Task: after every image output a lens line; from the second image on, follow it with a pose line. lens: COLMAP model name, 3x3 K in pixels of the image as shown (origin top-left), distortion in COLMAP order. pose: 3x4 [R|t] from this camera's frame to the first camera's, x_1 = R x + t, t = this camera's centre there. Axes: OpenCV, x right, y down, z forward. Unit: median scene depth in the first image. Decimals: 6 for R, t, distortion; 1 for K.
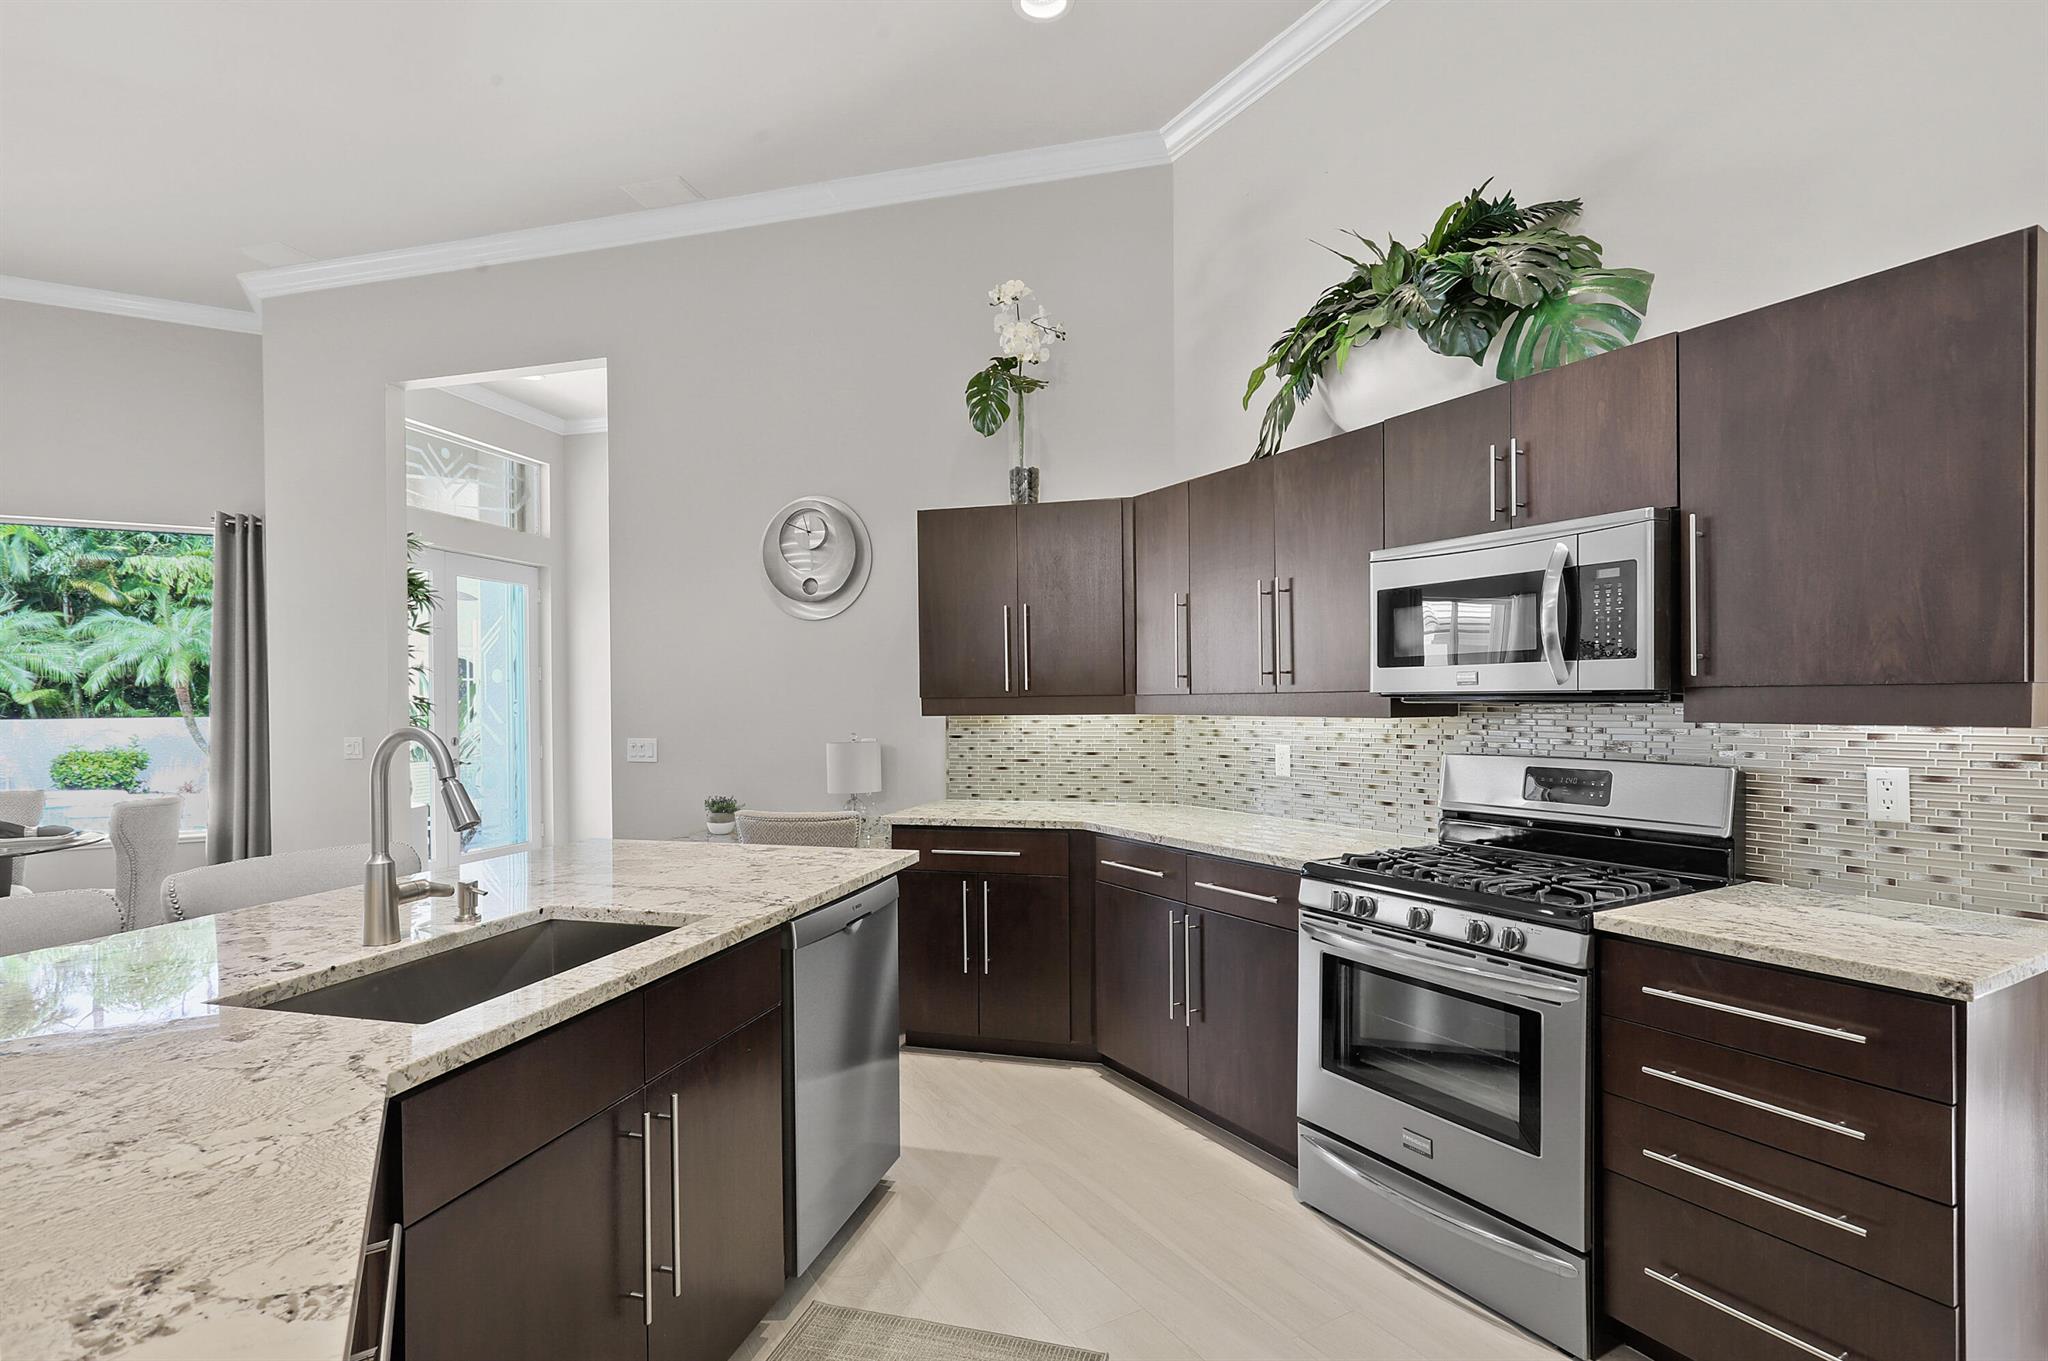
lens RADIAL K [[997.3, 0, 1019.3], [0, 997.3, 711.4], [0, 0, 1]] dist [-0.000977, 0.001277]
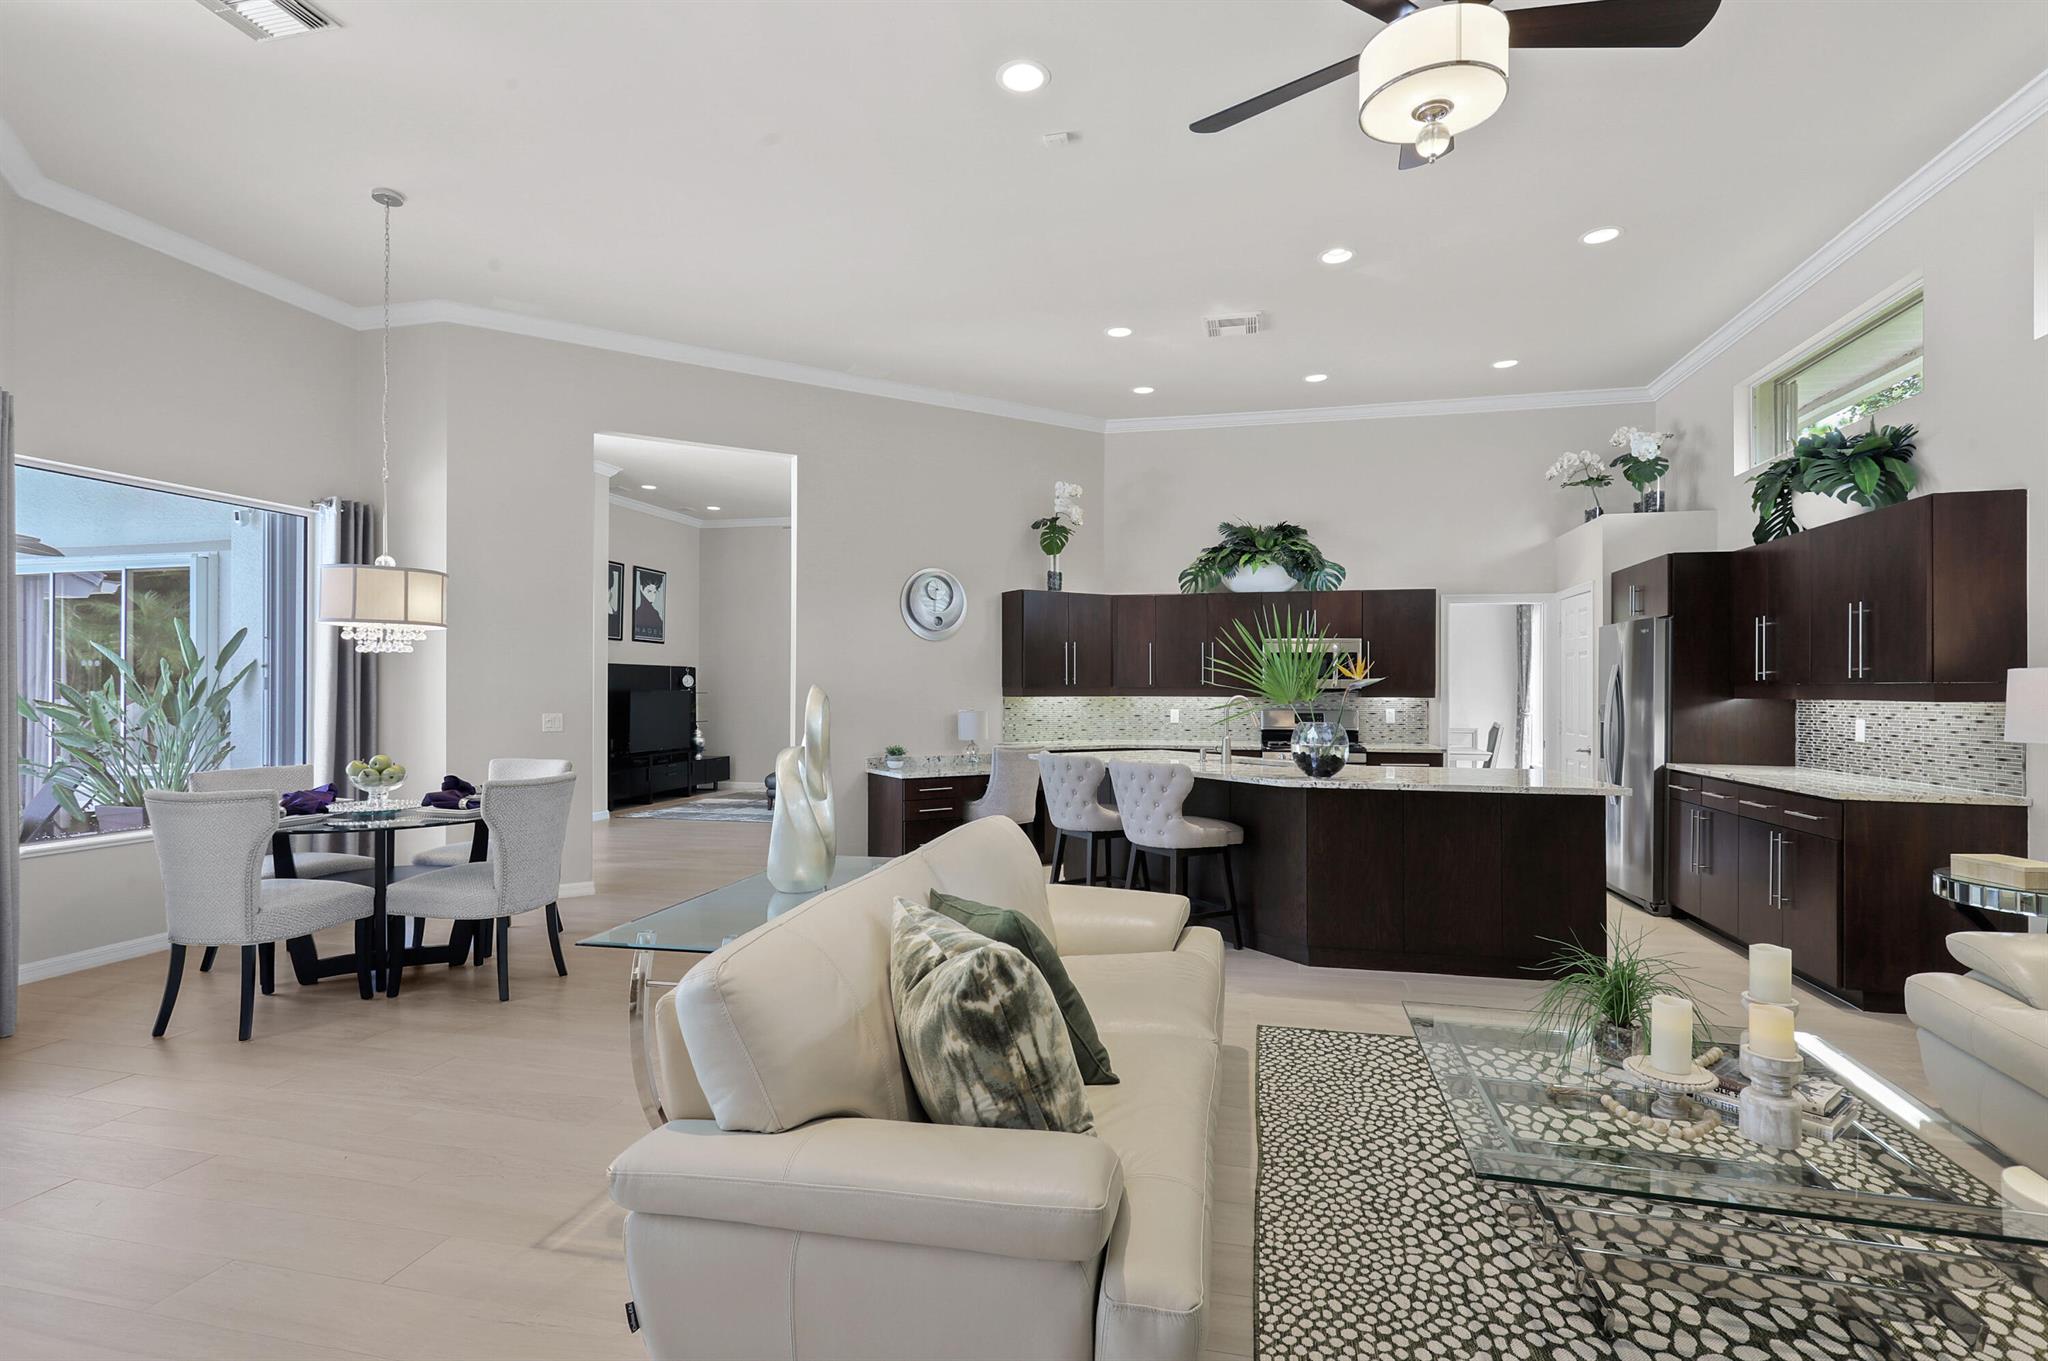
lens RADIAL K [[975.5, 0, 1024.0], [0, 975.5, 680.5], [0, 0, 1]] dist [-0.001104, 0.000503]
pose [[0.685344, 0.018376, 0.727987, -1.463397], [0.000096, 0.999679, -0.025324, 0.020848], [-0.728219, 0.017425, 0.685123, -0.282852]]
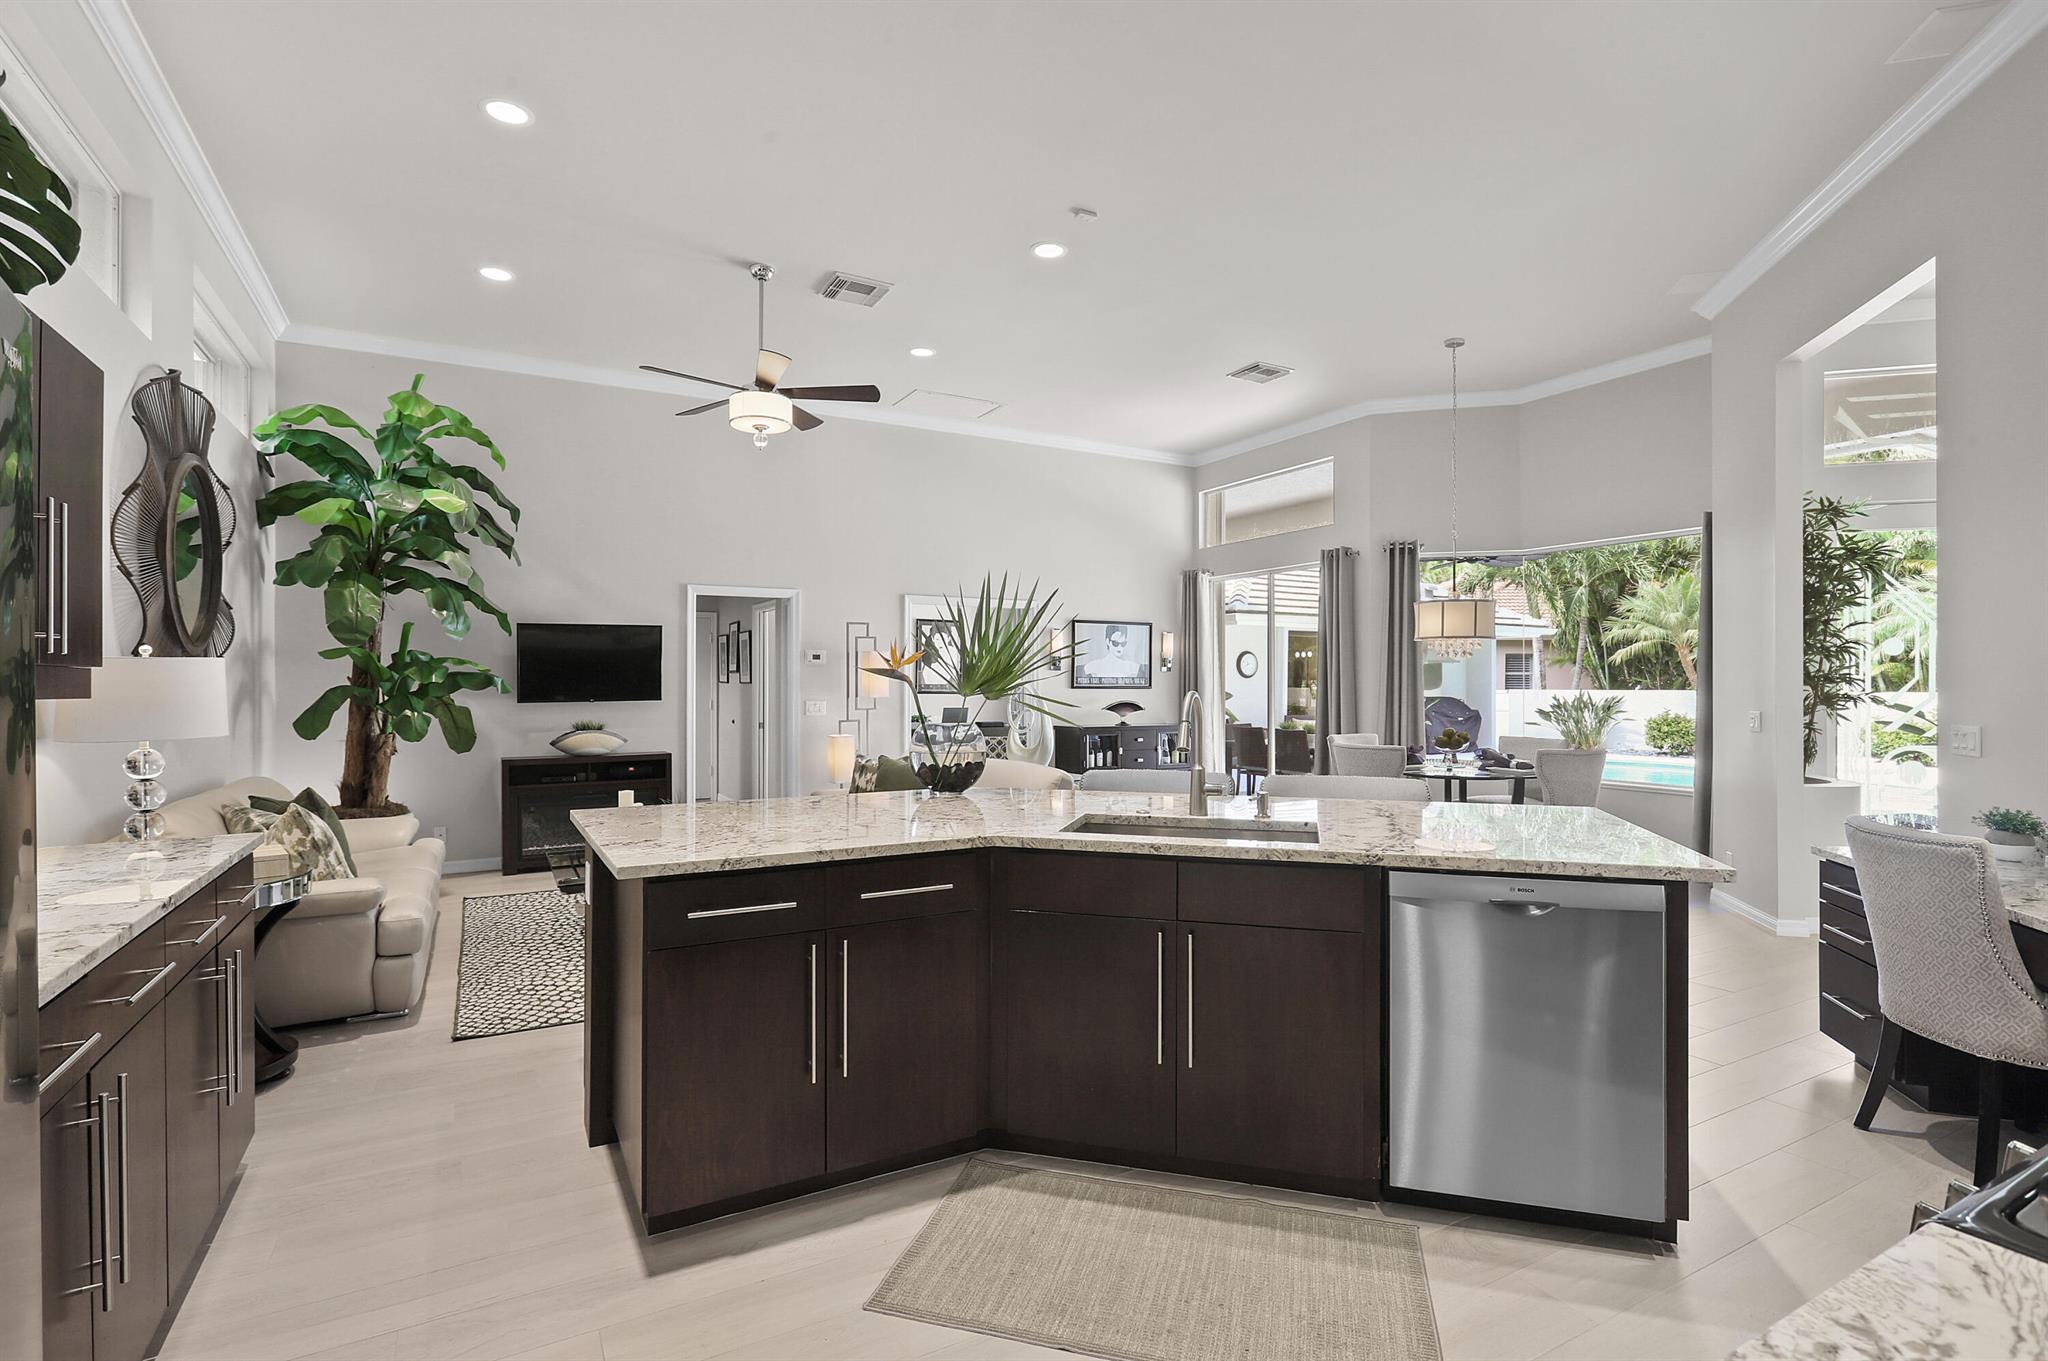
lens RADIAL K [[997.6, 0, 1025.3], [0, 997.6, 667.6], [0, 0, 1]] dist [-0.001324, -0.000437]
pose [[-0.014471, -0.004635, -0.999885, 0.513249], [-0.011299, 0.999926, -0.004472, -0.006585], [0.999831, 0.011233, -0.014522, 0.330822]]
